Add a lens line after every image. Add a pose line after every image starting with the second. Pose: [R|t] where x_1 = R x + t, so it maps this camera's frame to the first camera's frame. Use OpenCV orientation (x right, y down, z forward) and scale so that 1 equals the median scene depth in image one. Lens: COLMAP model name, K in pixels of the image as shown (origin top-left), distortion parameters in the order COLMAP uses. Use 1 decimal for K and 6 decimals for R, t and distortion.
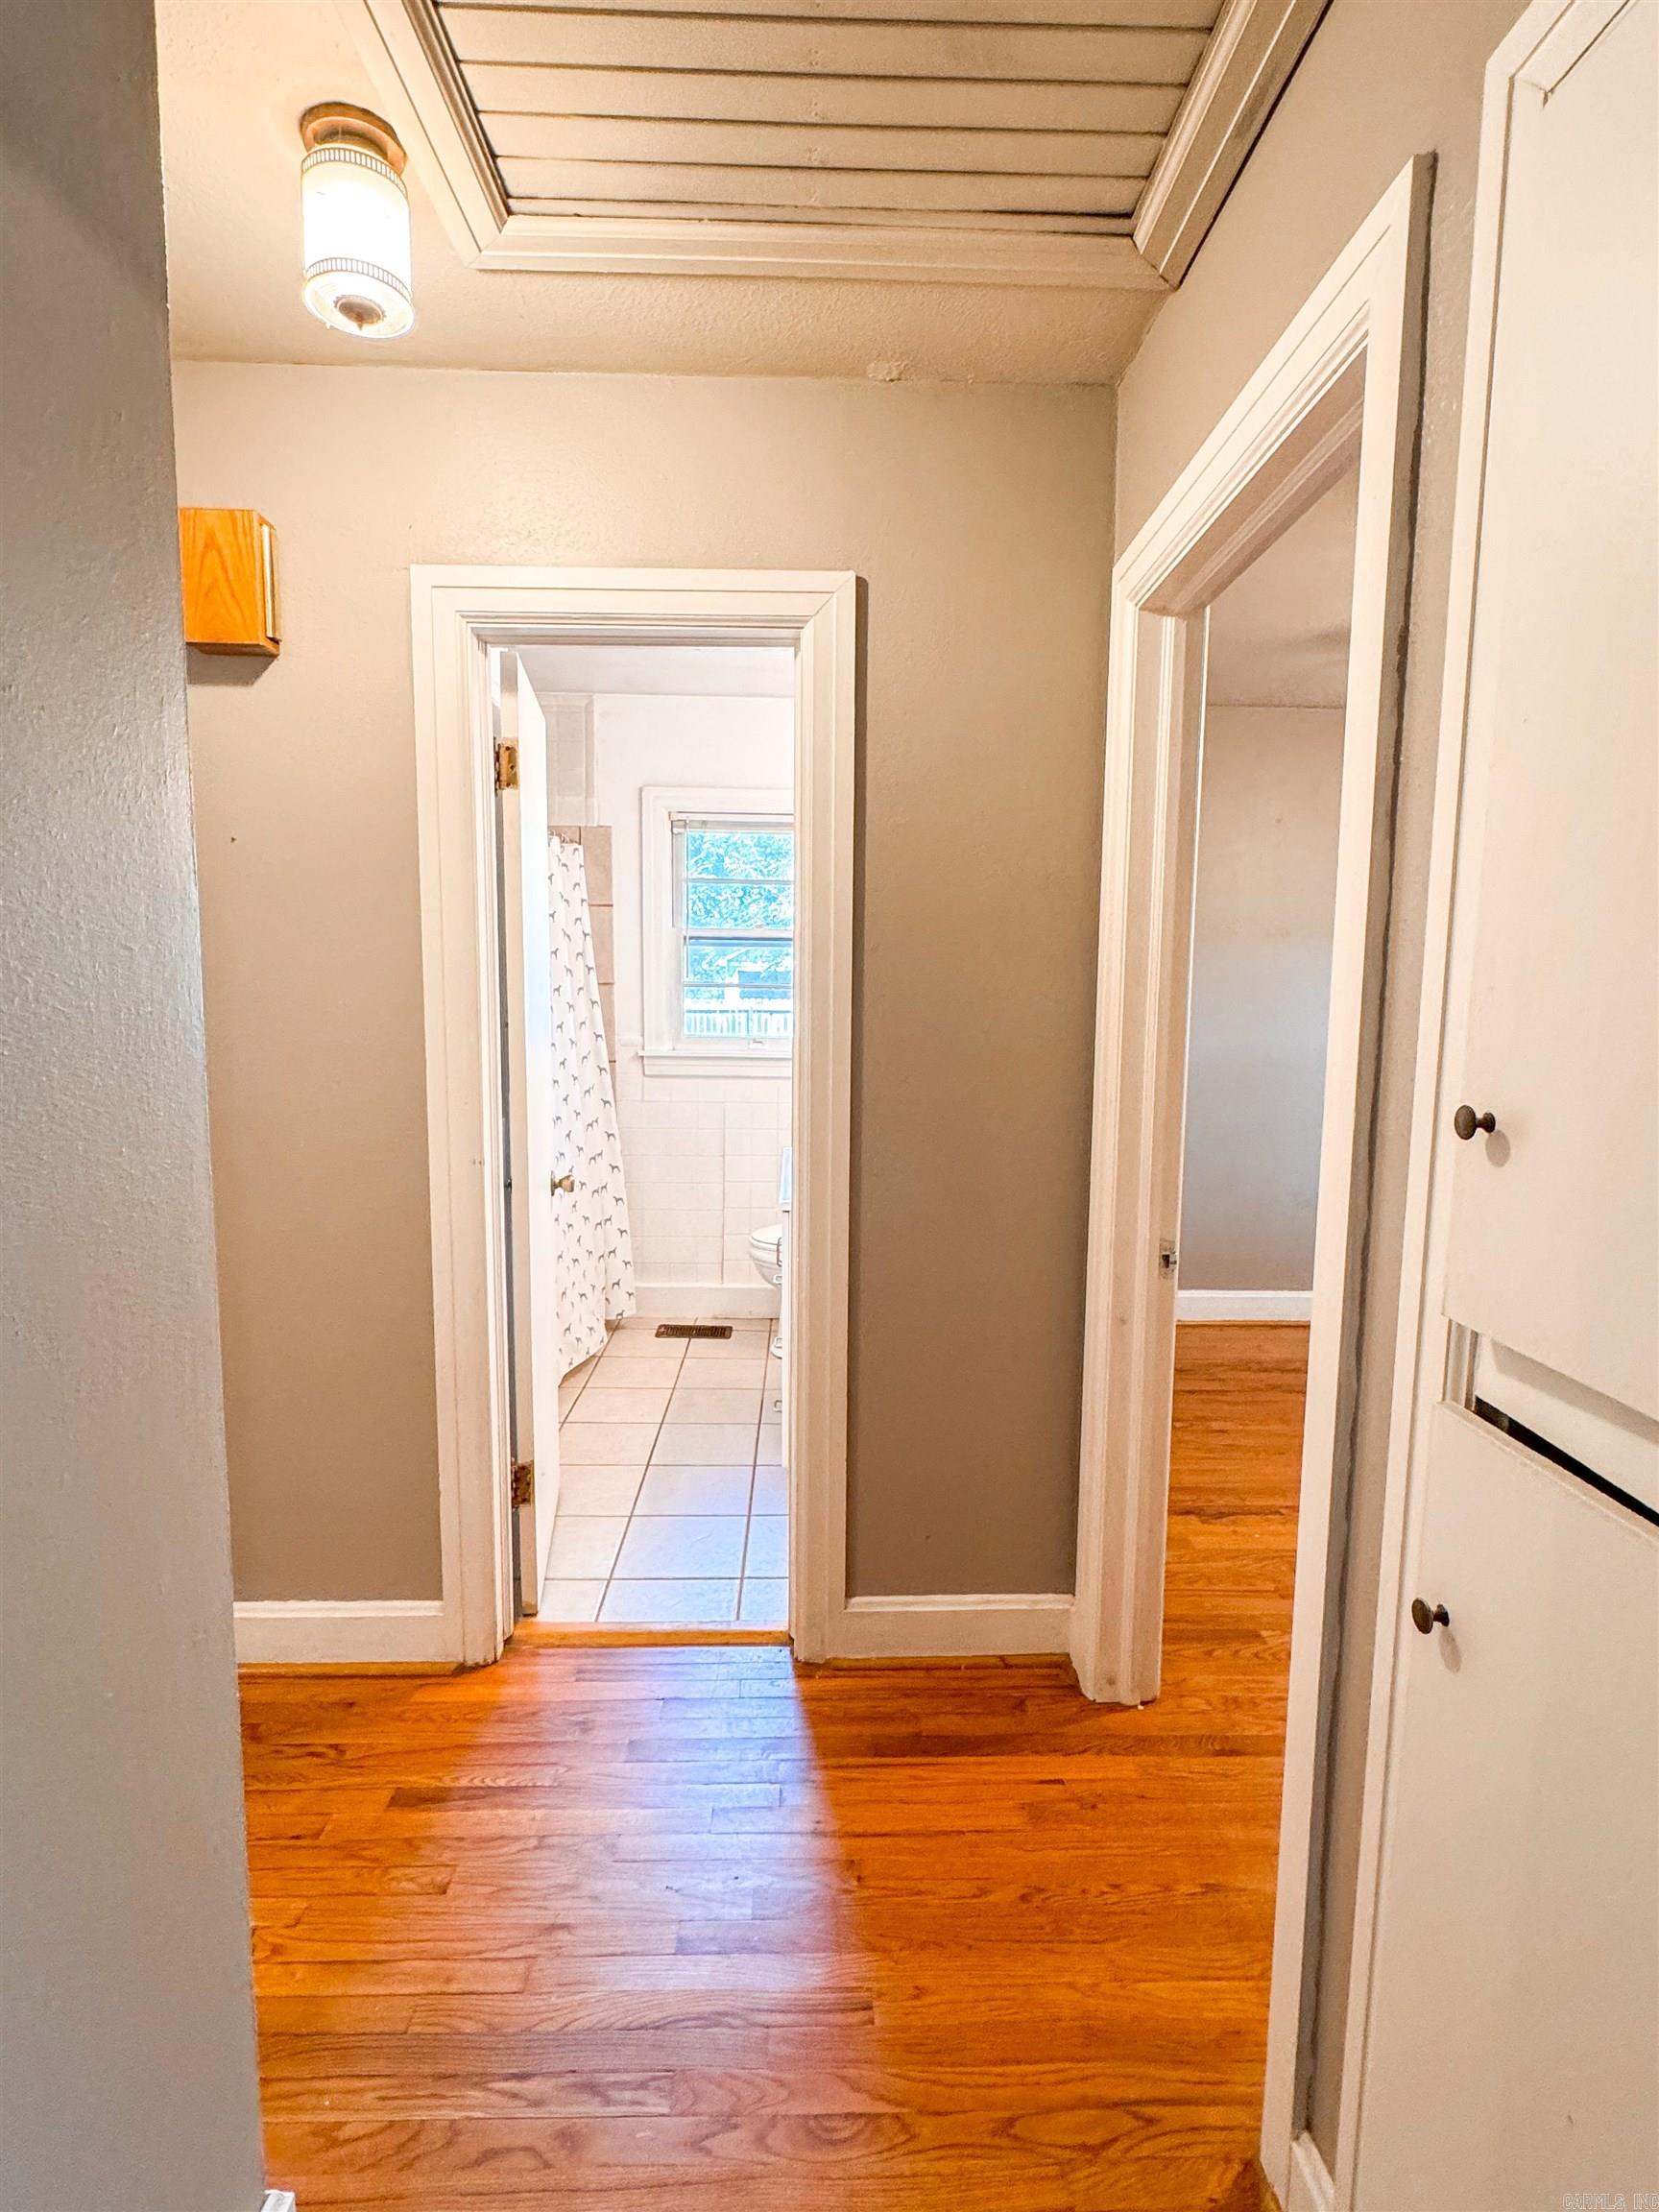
lens RADIAL K [[1110.2, 0, 829.5], [0, 1110.2, 1106.0], [0, 0, 1]] dist [-0.001166, -0.000705]
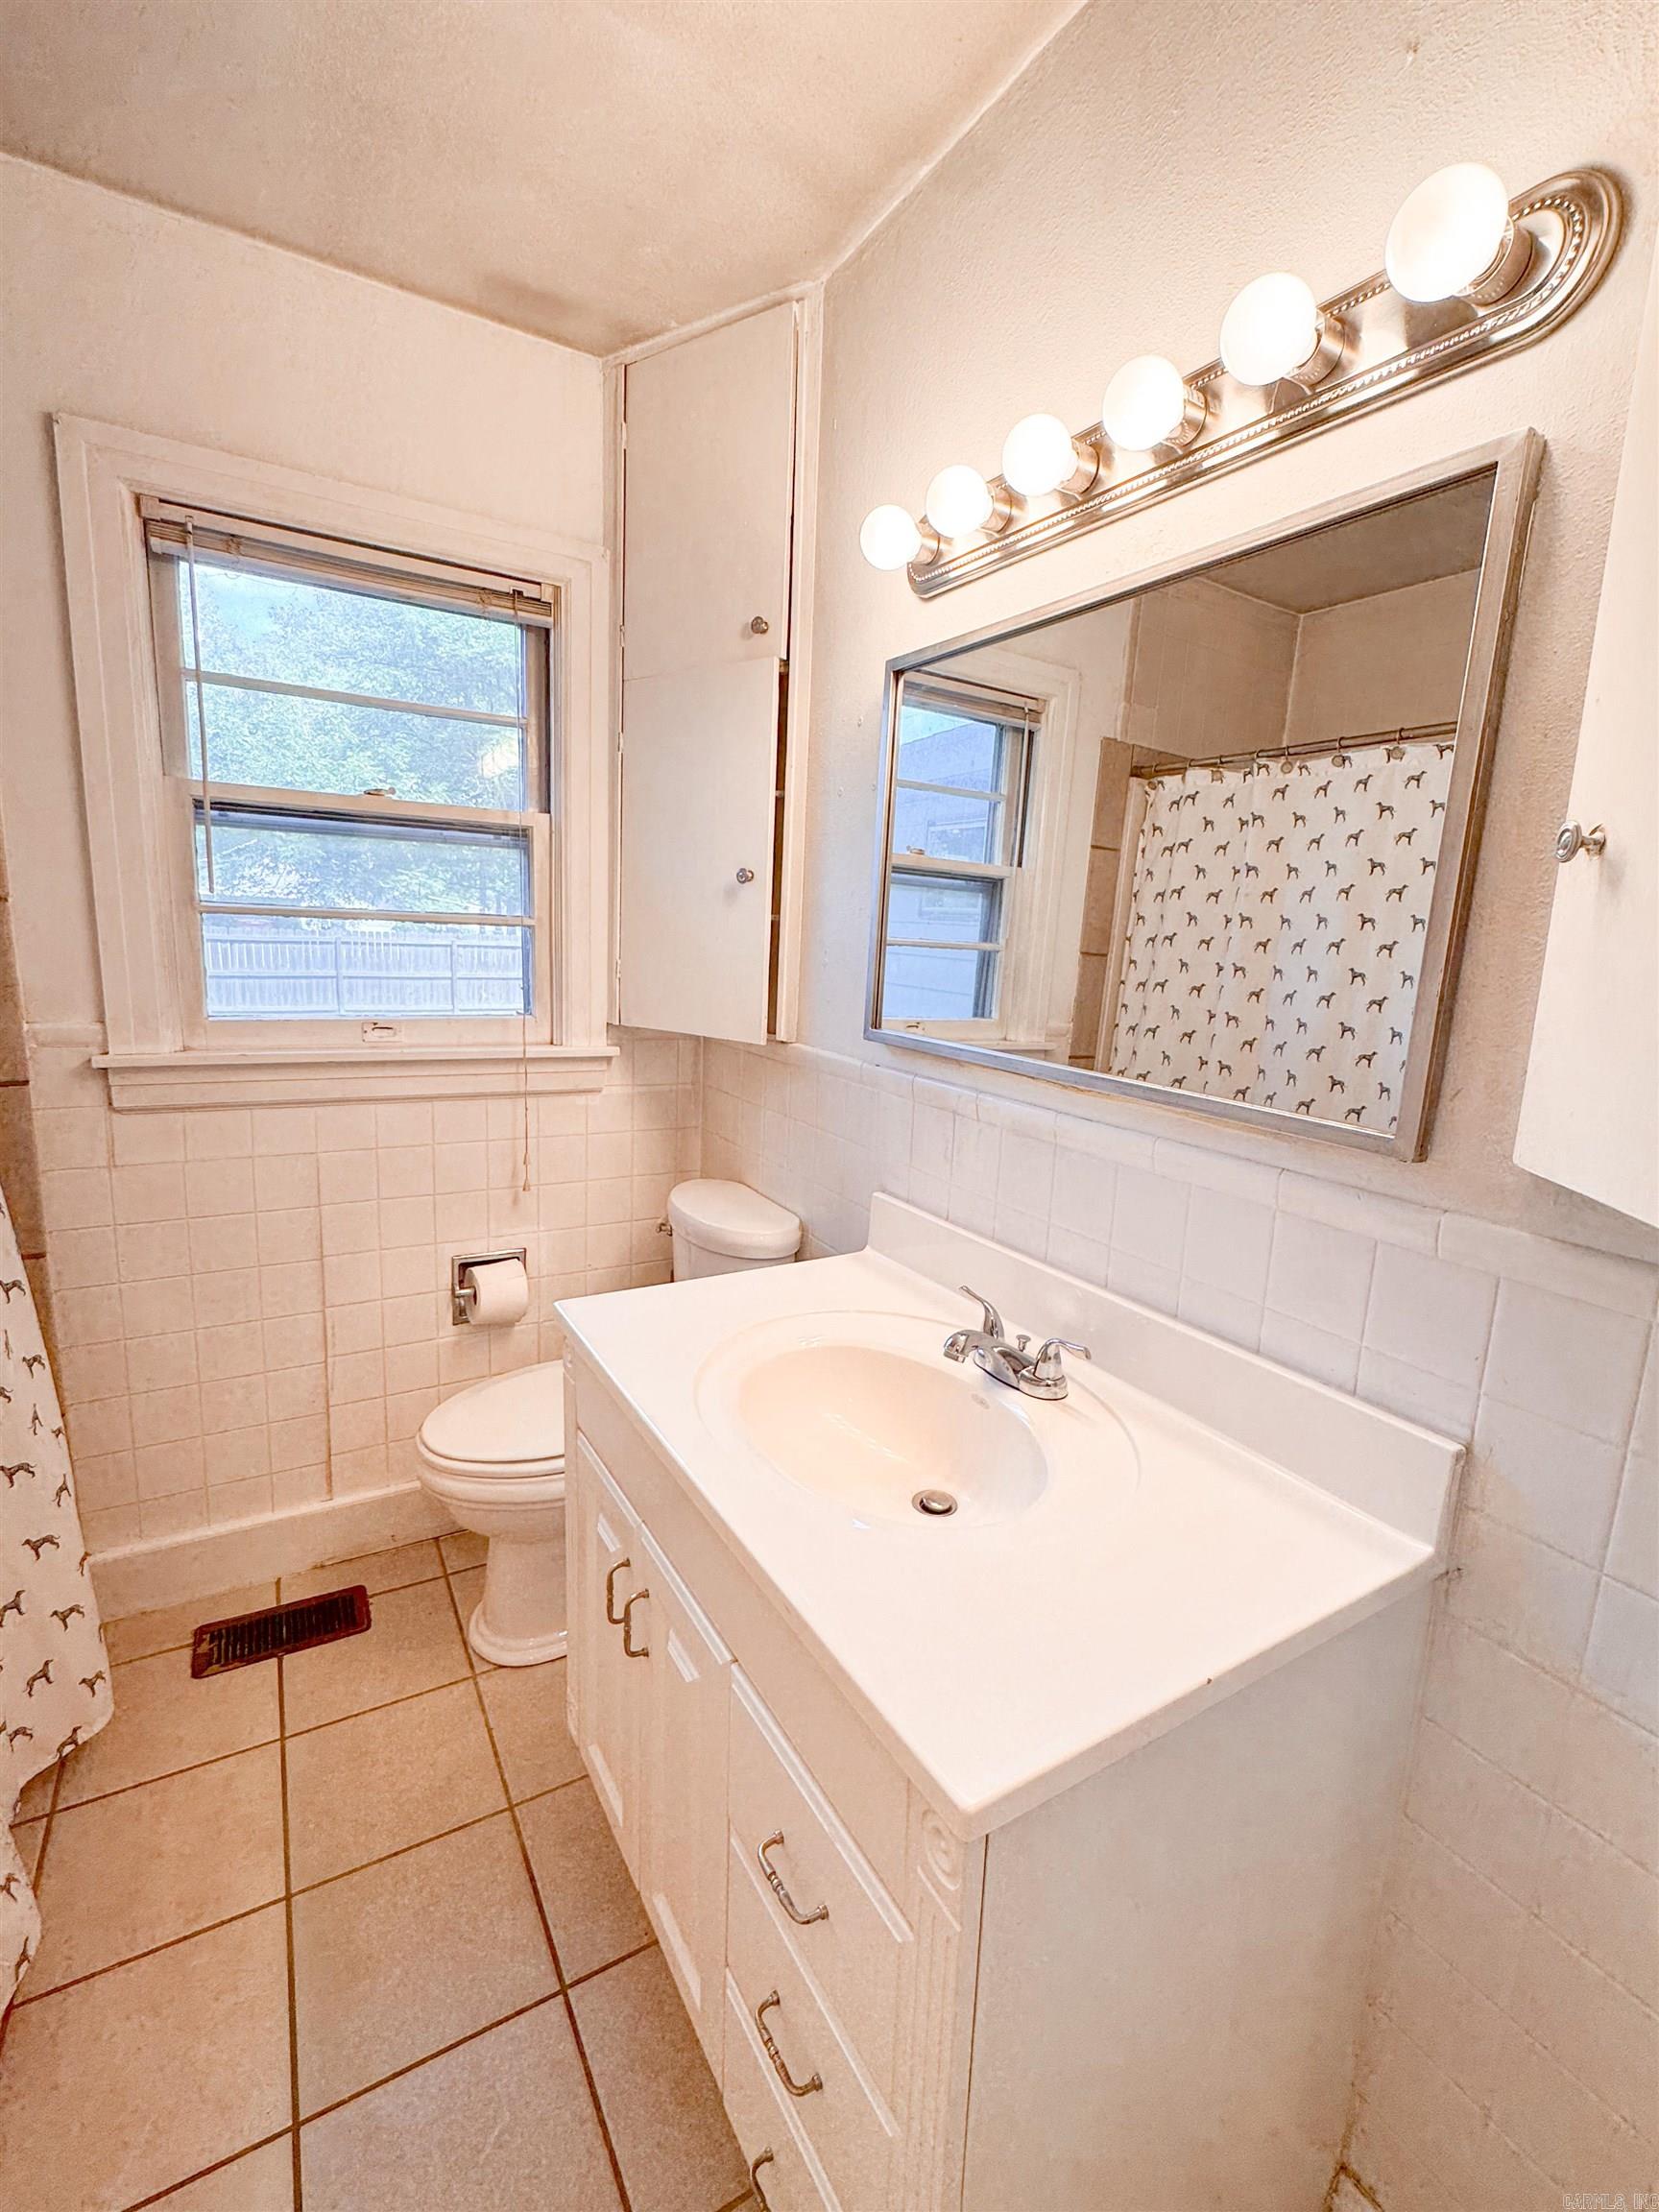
lens RADIAL K [[970.1, 0, 836.8], [0, 970.1, 1100.9], [0, 0, 1]] dist [0.000318, -0.000358]
pose [[0.872133, -0.058951, 0.485705, -0.103991], [0.020071, 0.996190, 0.084870, -0.059749], [-0.488857, -0.064269, 0.869993, 0.529028]]
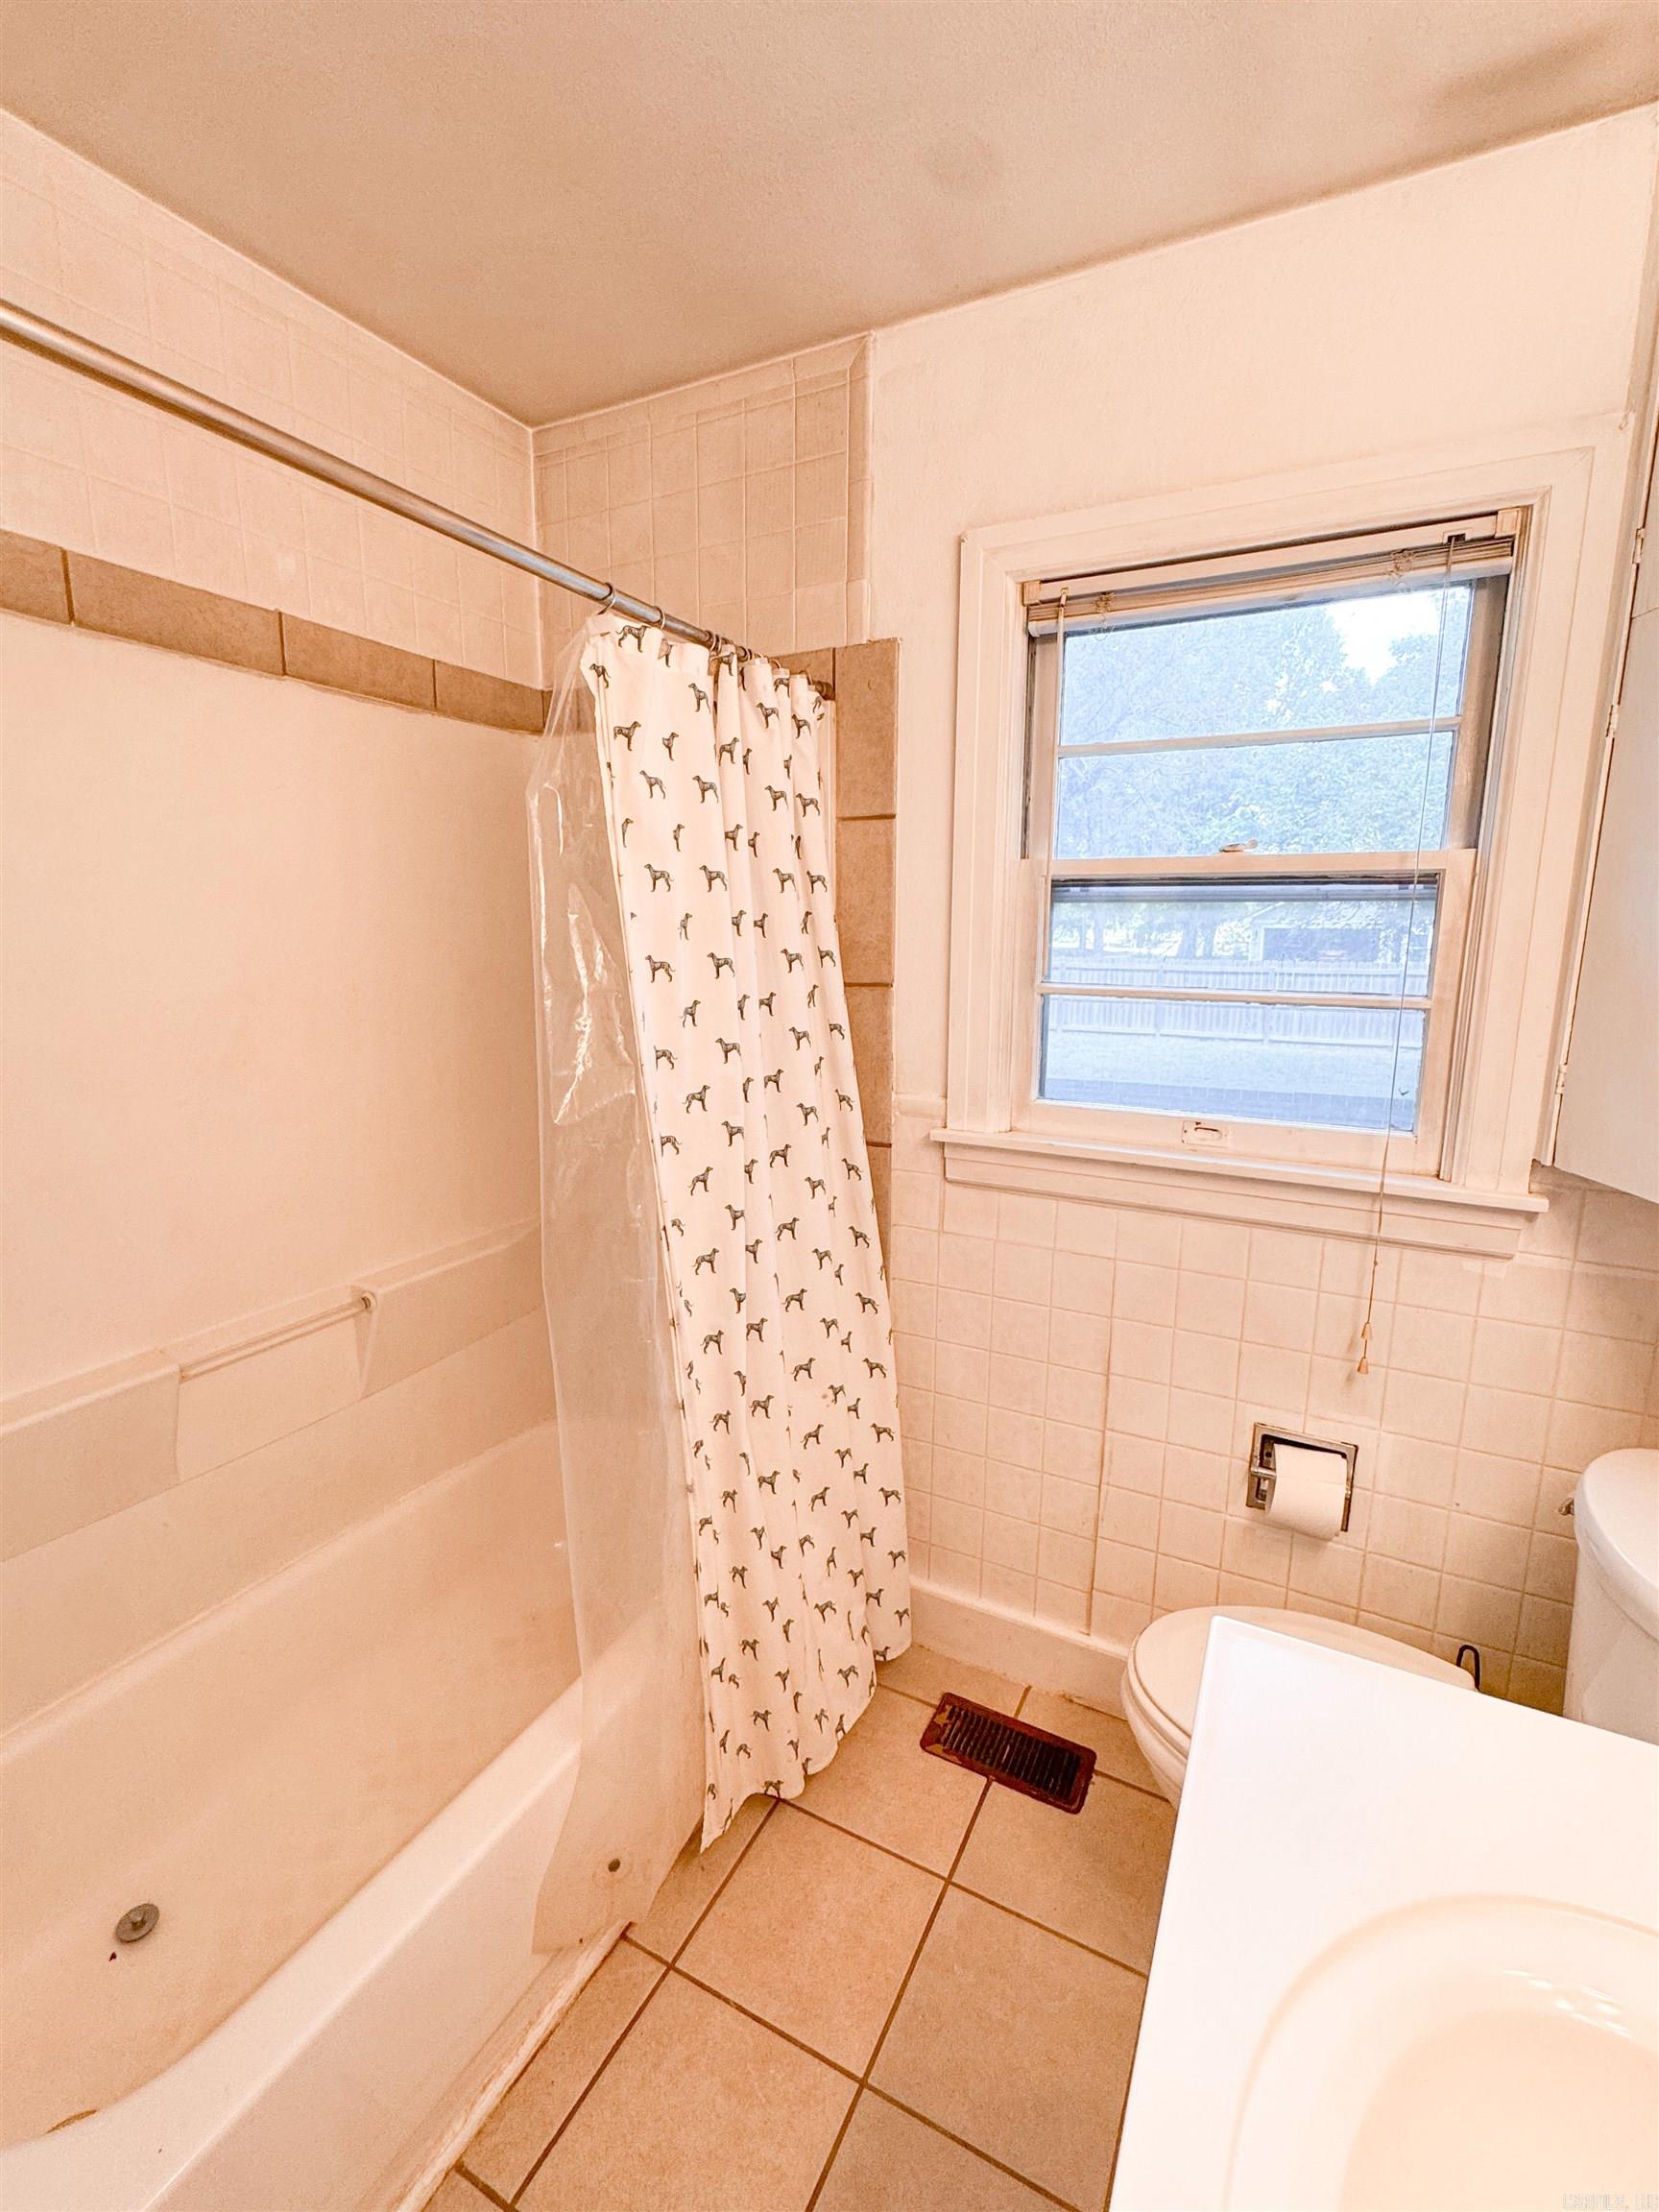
lens RADIAL K [[970.1, 0, 836.8], [0, 970.1, 1100.9], [0, 0, 1]] dist [0.000318, -0.000358]
pose [[0.876667, 0.079654, -0.474457, -0.014413], [-0.050540, 0.995990, 0.073827, -0.091249], [0.478435, -0.040742, 0.877177, 0.629018]]
